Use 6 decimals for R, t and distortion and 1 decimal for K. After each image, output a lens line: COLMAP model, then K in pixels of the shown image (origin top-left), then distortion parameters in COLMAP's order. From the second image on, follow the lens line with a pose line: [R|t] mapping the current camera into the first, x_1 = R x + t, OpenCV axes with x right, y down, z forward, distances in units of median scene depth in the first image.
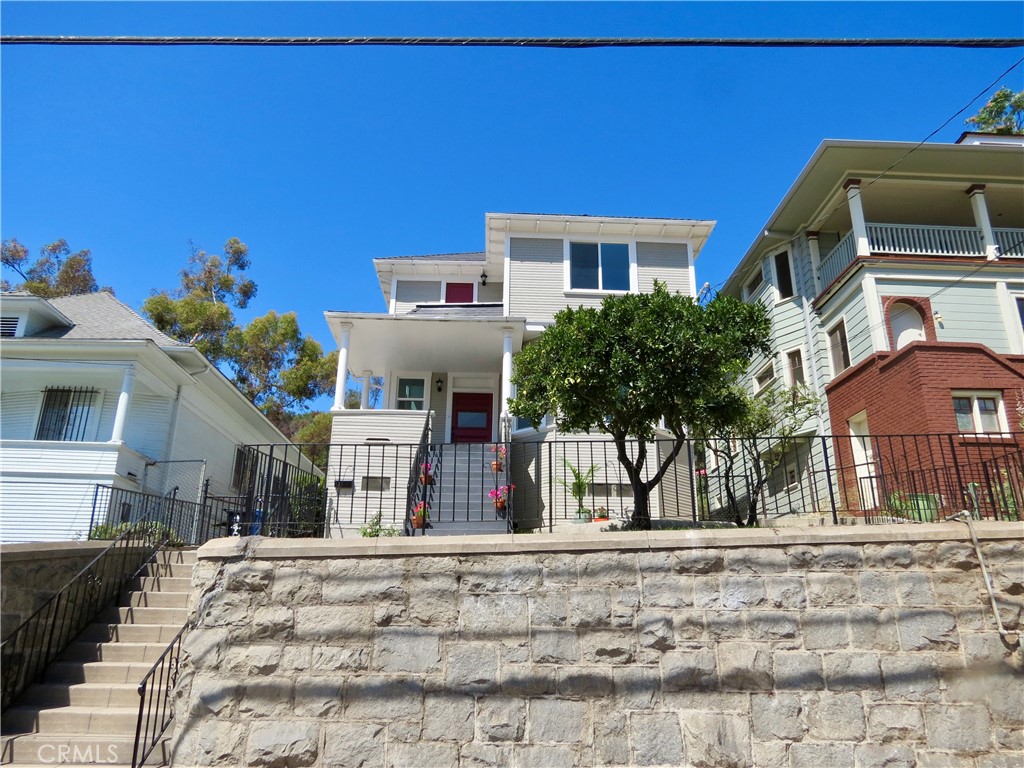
lens RADIAL K [[718.9, 0, 510.0], [0, 718.9, 385.3], [0, 0, 1]] dist [-0.042047, 0.021318]
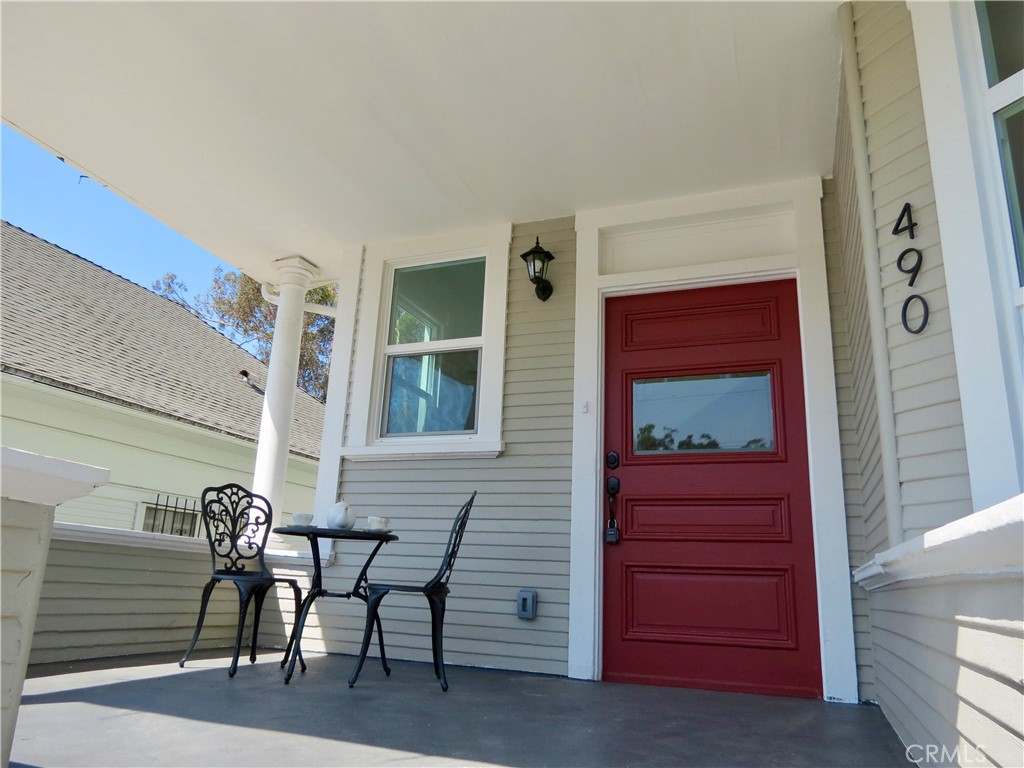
lens RADIAL K [[718.9, 0, 511.5], [0, 718.9, 387.7], [0, 0, 1]] dist [-0.042047, 0.021318]
pose [[0.917680, -0.081684, -0.388832, -0.023646], [0.101804, 0.994309, 0.031387, 0.030182], [0.384056, -0.068388, 0.920774, 0.844757]]
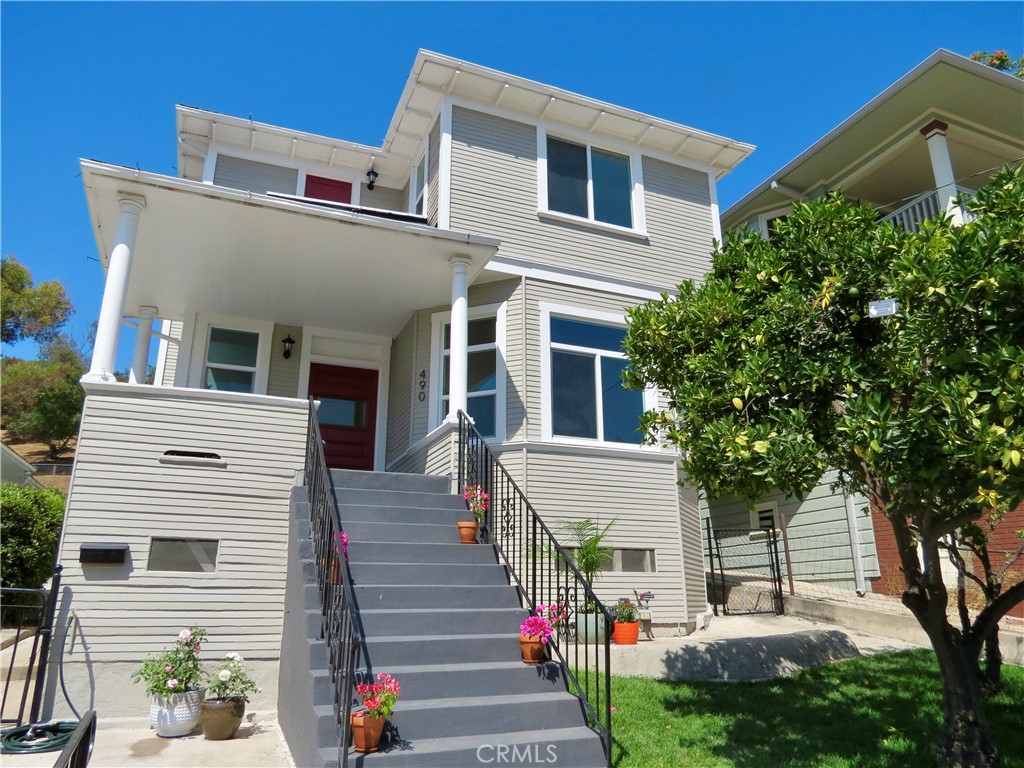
lens RADIAL K [[718.9, 0, 508.0], [0, 718.9, 384.3], [0, 0, 1]] dist [-0.042047, 0.021318]
pose [[0.935549, 0.086278, 0.342496, -0.135706], [-0.096980, 0.995185, 0.014212, 0.004423], [-0.339621, -0.046512, 0.939412, 0.442218]]
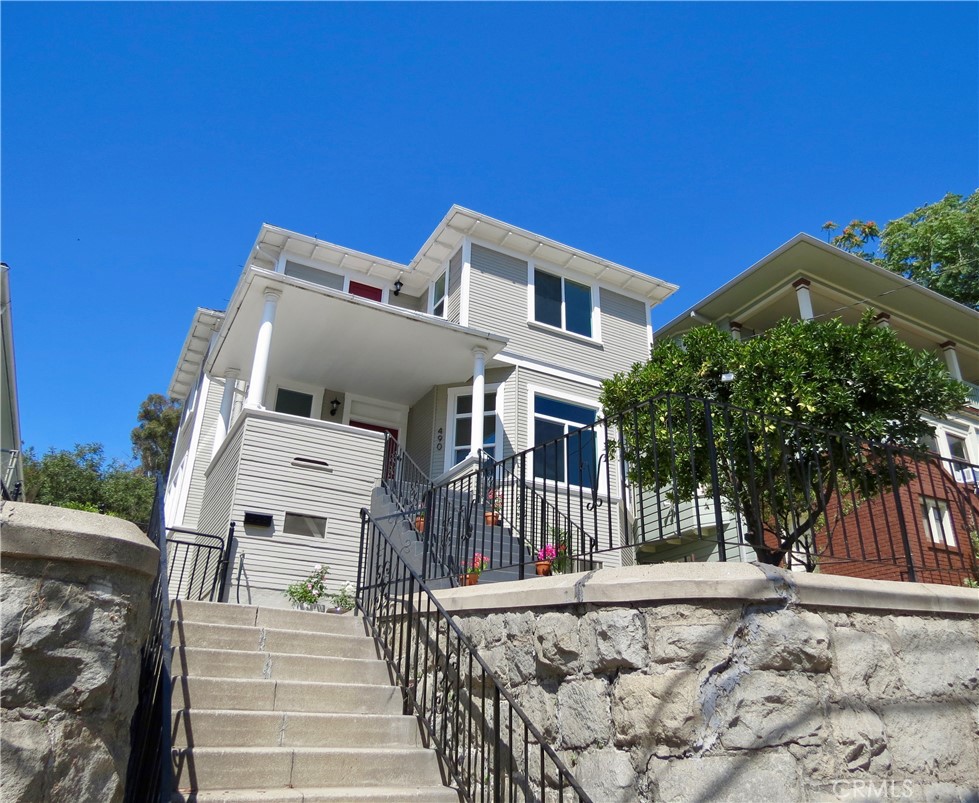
lens RADIAL K [[756.6, 0, 523.6], [0, 756.6, 397.3], [0, 0, 1]] dist [-0.047317, 0.011560]
pose [[0.878663, 0.188736, 0.438555, -0.291834], [-0.143142, 0.980431, -0.135146, 0.073210], [-0.455480, 0.055972, 0.888485, 0.226881]]
